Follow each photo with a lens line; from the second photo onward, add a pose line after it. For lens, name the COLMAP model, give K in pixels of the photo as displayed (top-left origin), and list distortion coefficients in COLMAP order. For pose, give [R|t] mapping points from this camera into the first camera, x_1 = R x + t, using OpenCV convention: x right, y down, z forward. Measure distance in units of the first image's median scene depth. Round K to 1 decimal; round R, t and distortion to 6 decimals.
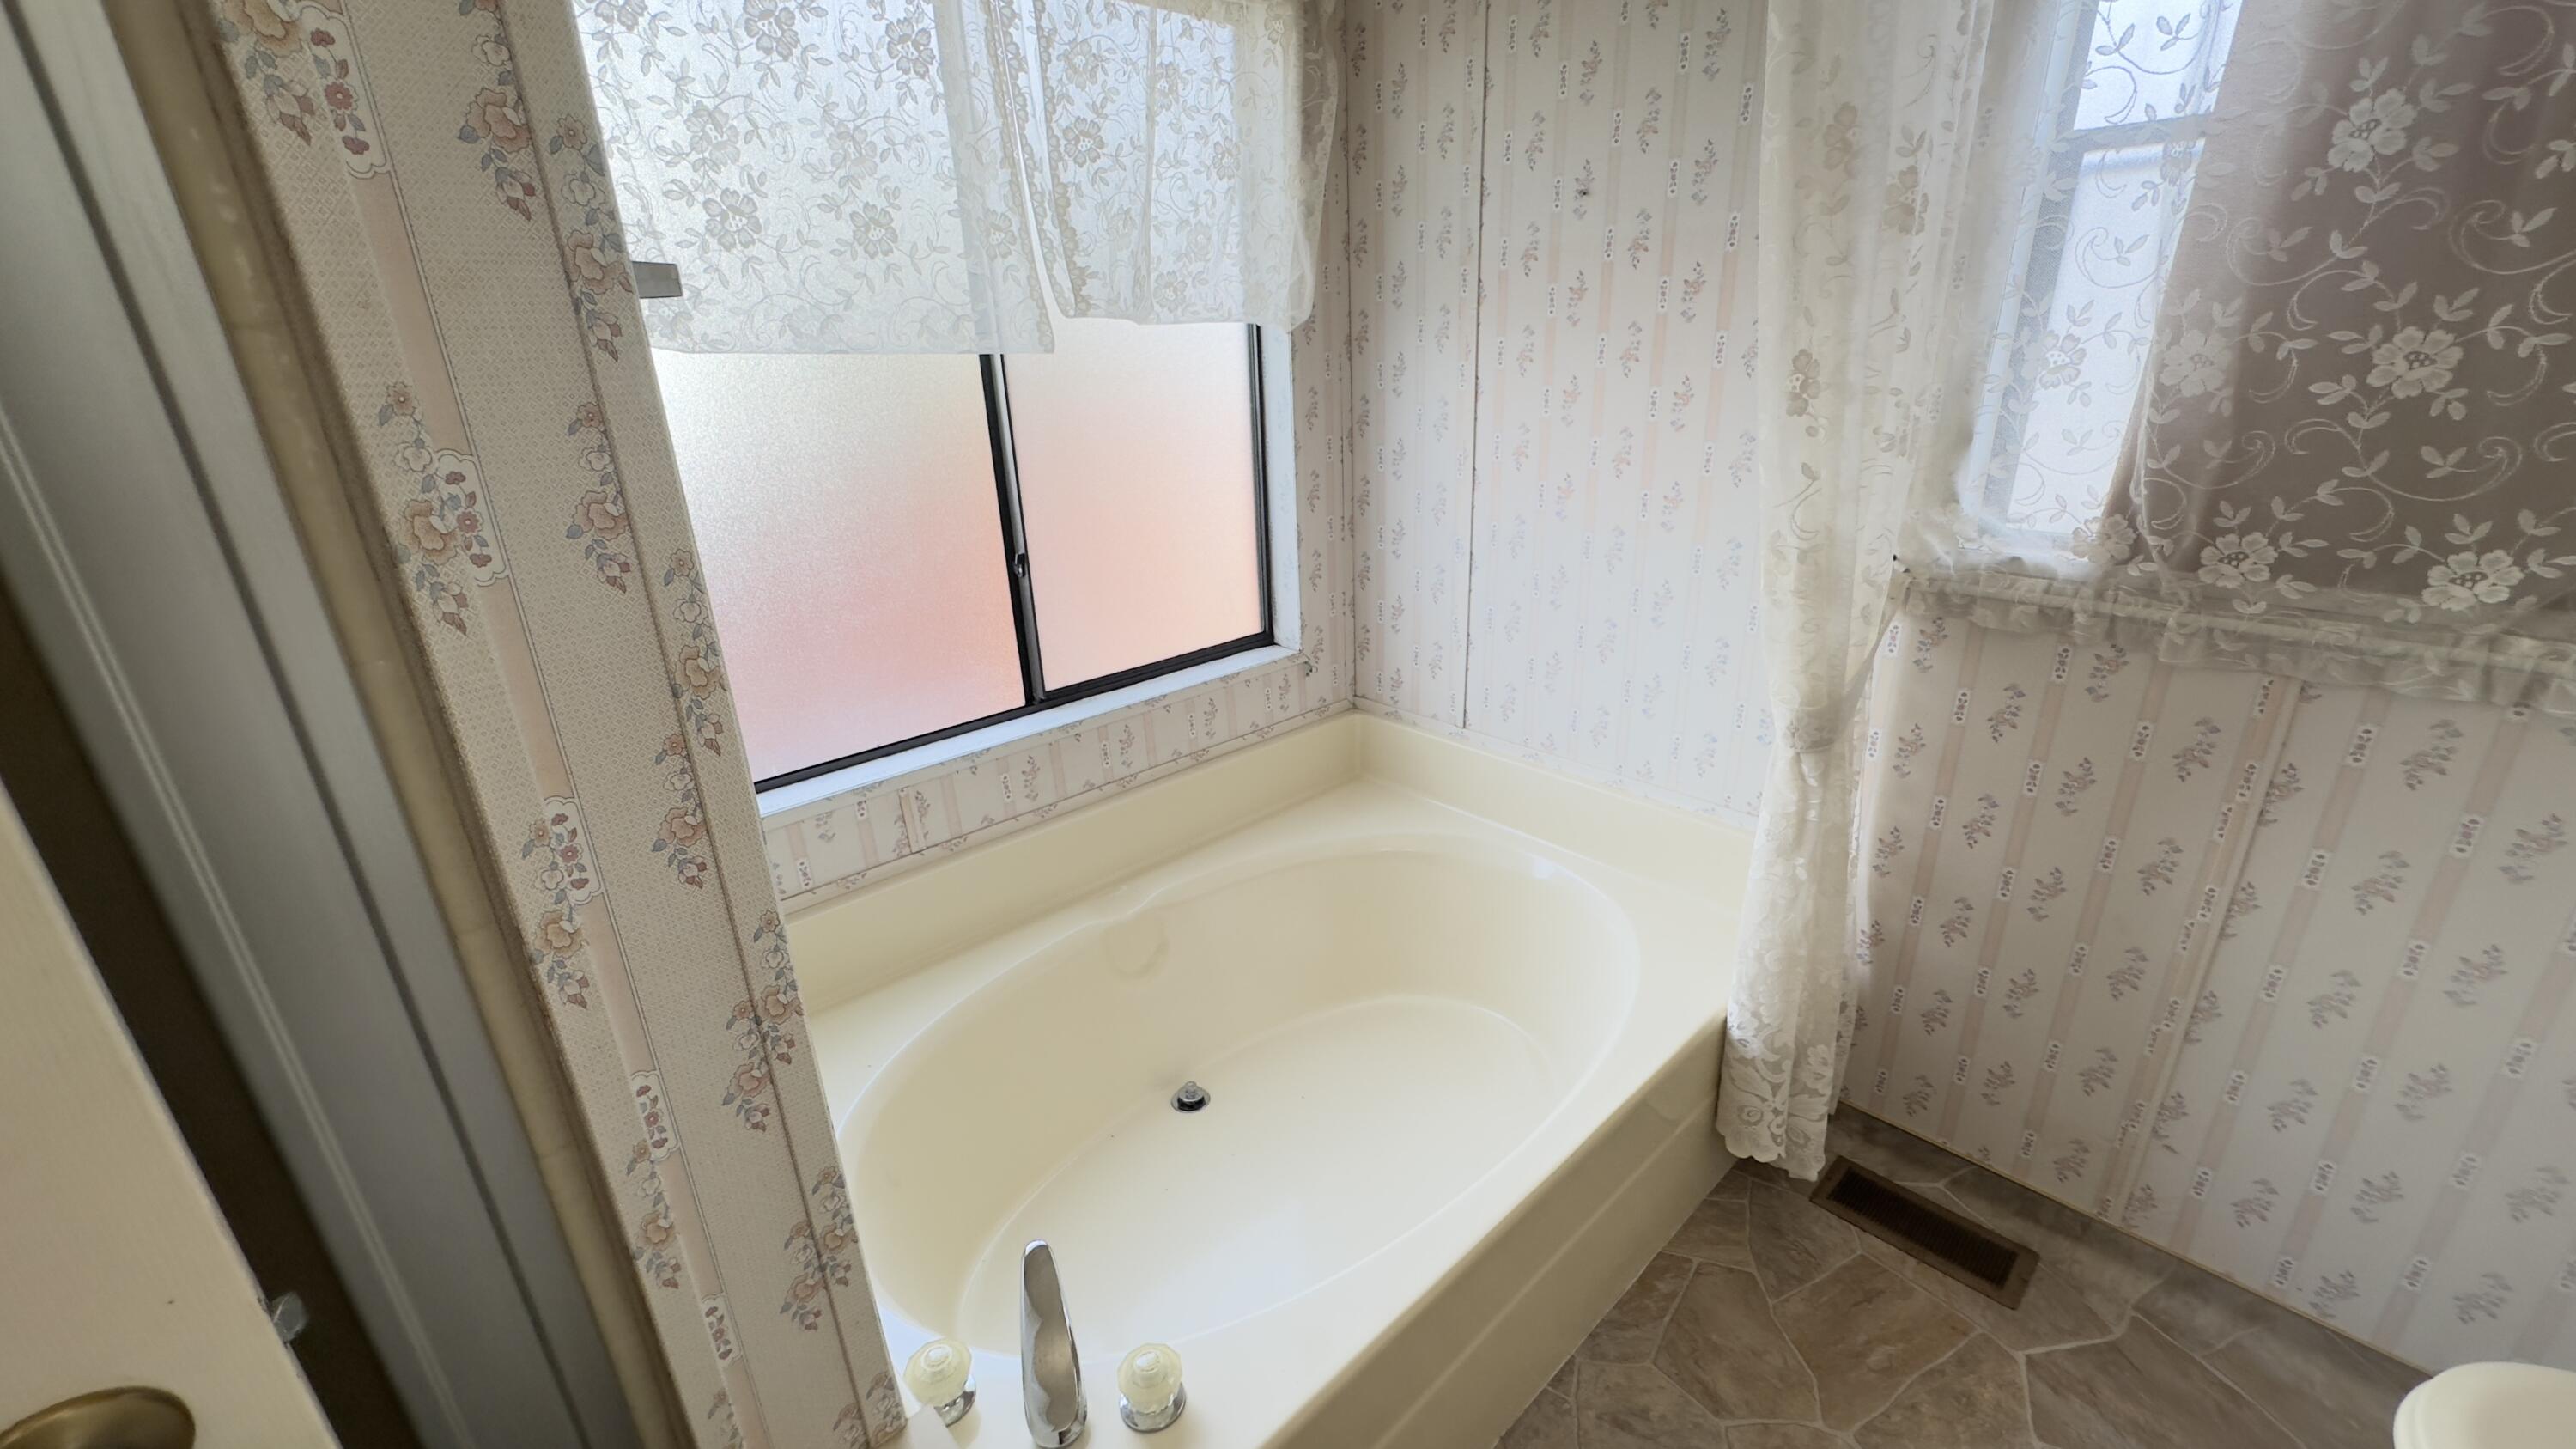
lens RADIAL K [[1033.3, 0, 1281.9], [0, 1033.3, 729.0], [0, 0, 1]] dist [-0.002956, -0.000168]
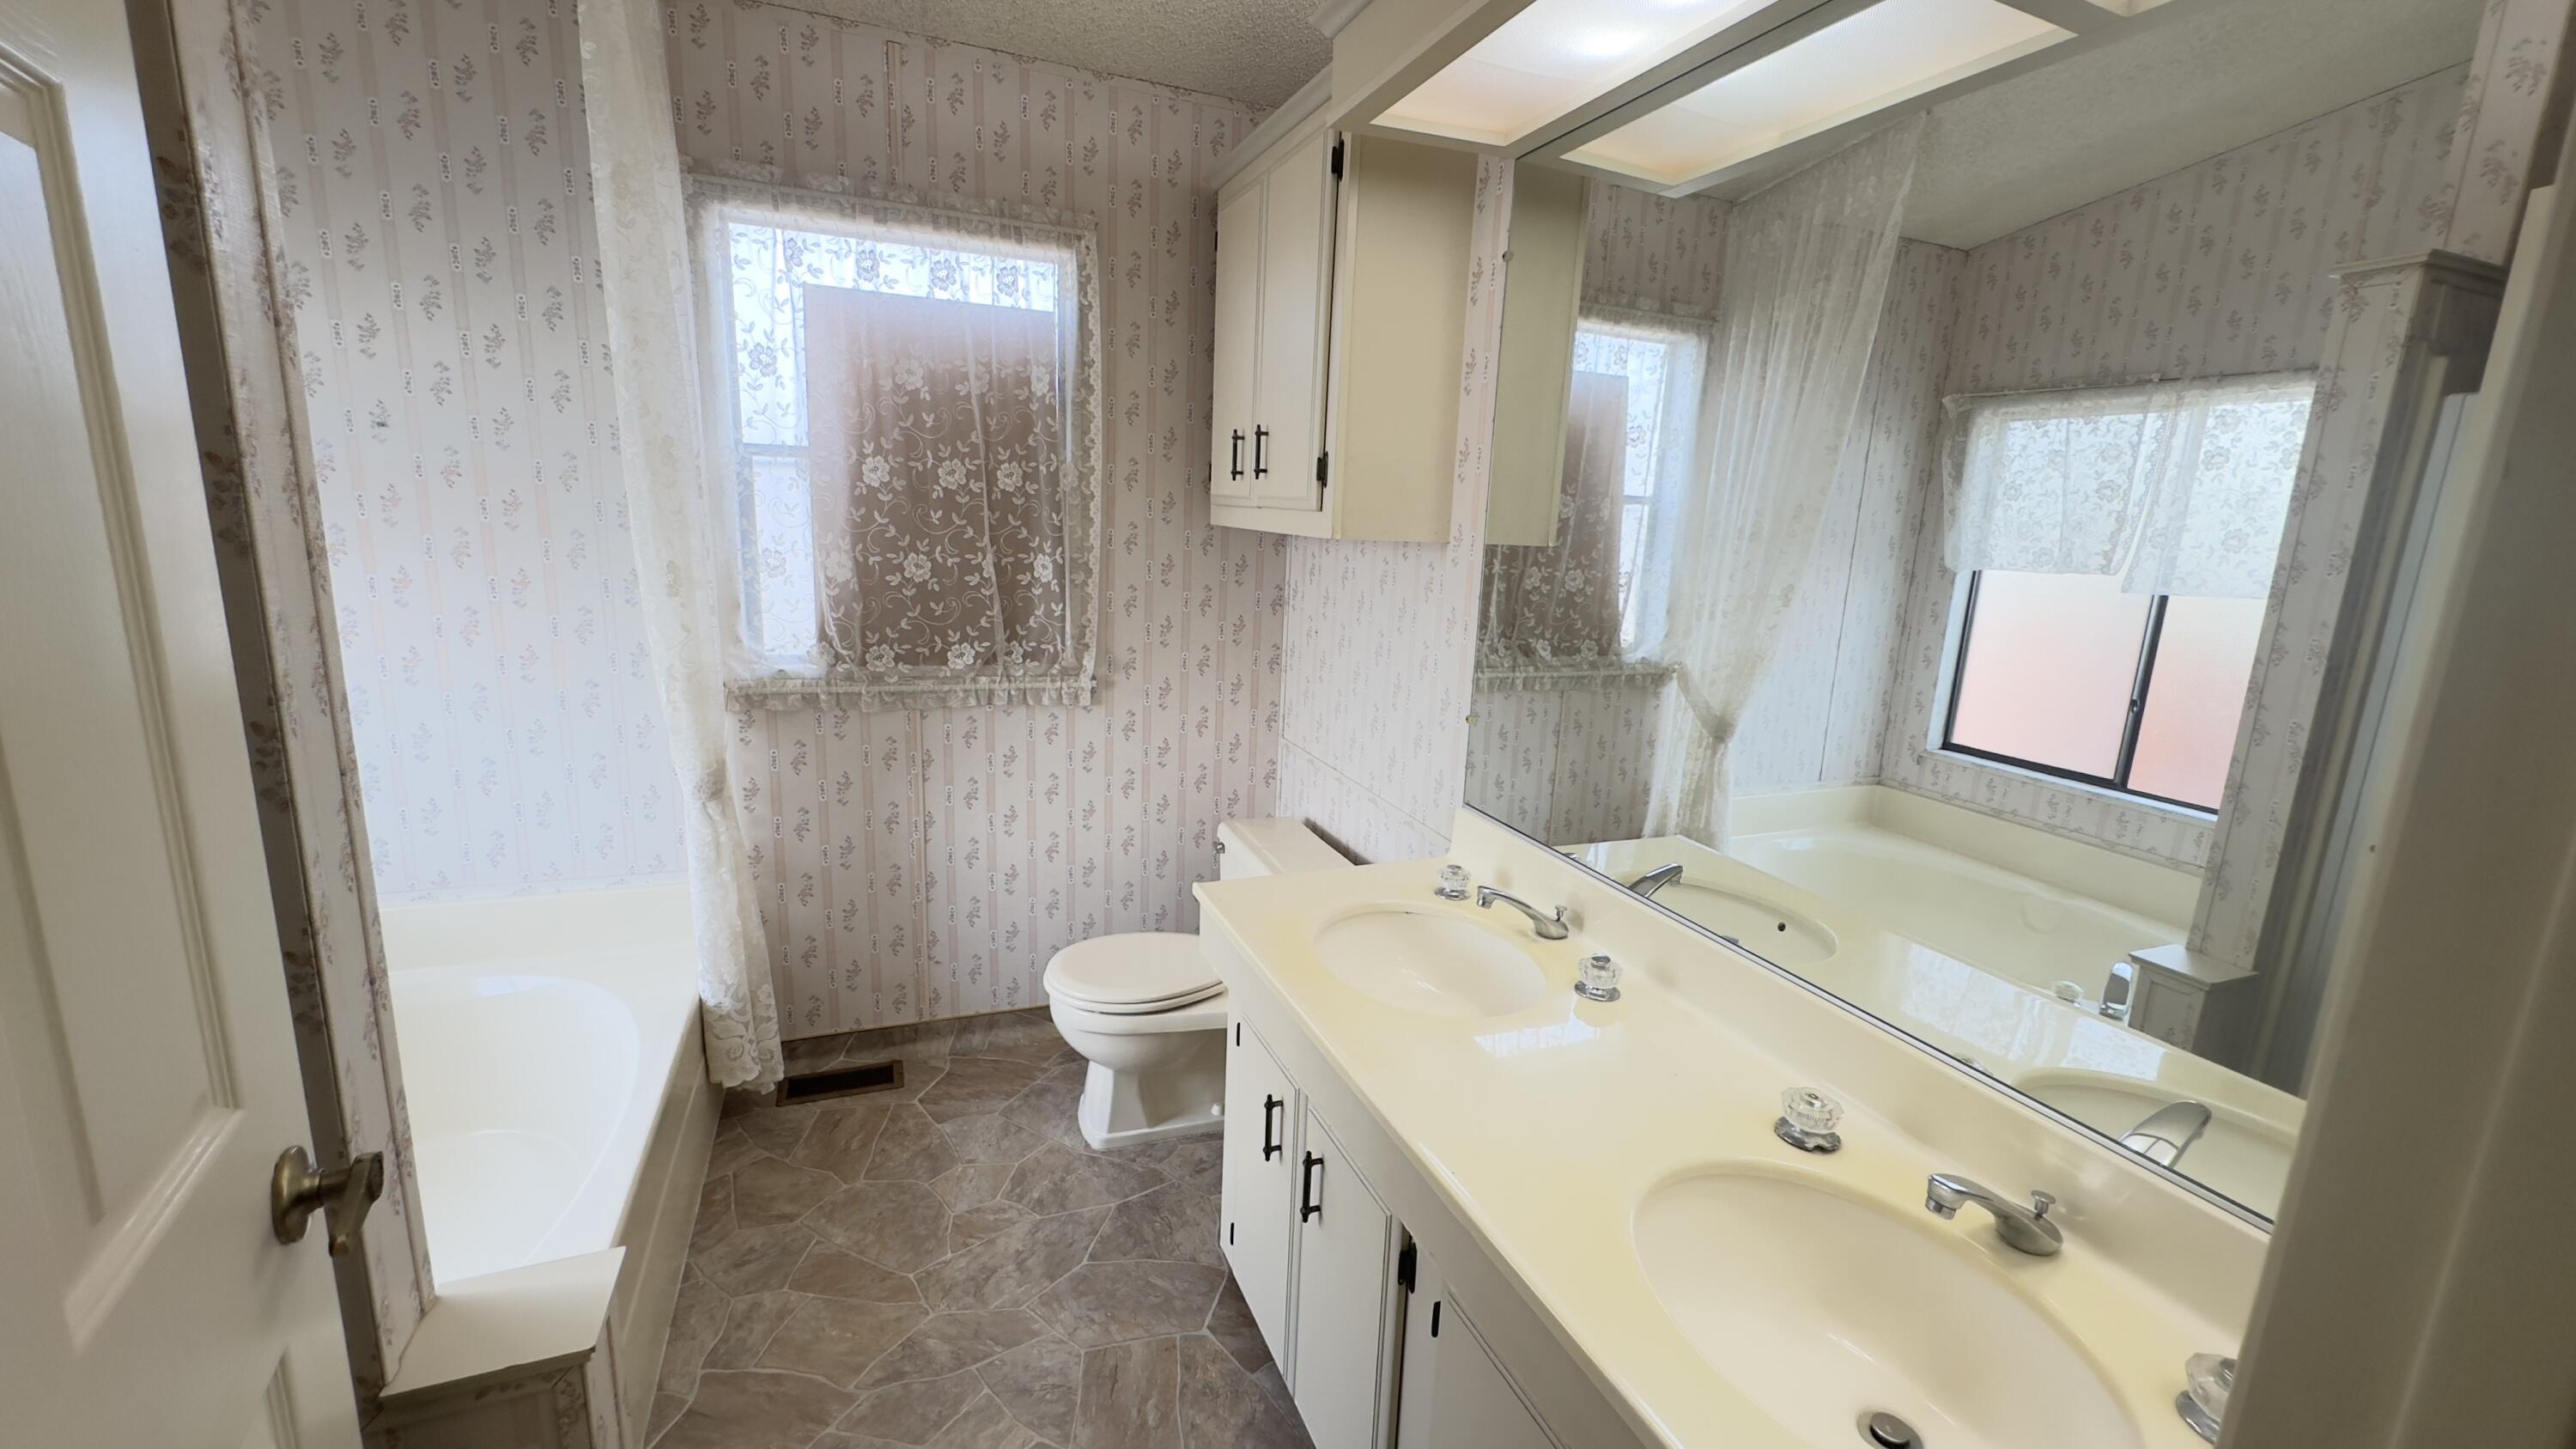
lens RADIAL K [[1033.3, 0, 1281.9], [0, 1033.3, 729.0], [0, 0, 1]] dist [-0.002956, -0.000168]
pose [[0.368257, -0.144301, 0.918457, -0.617545], [0.281267, 0.958882, 0.037878, 0.106530], [-0.886158, 0.244383, 0.393702, -0.436094]]
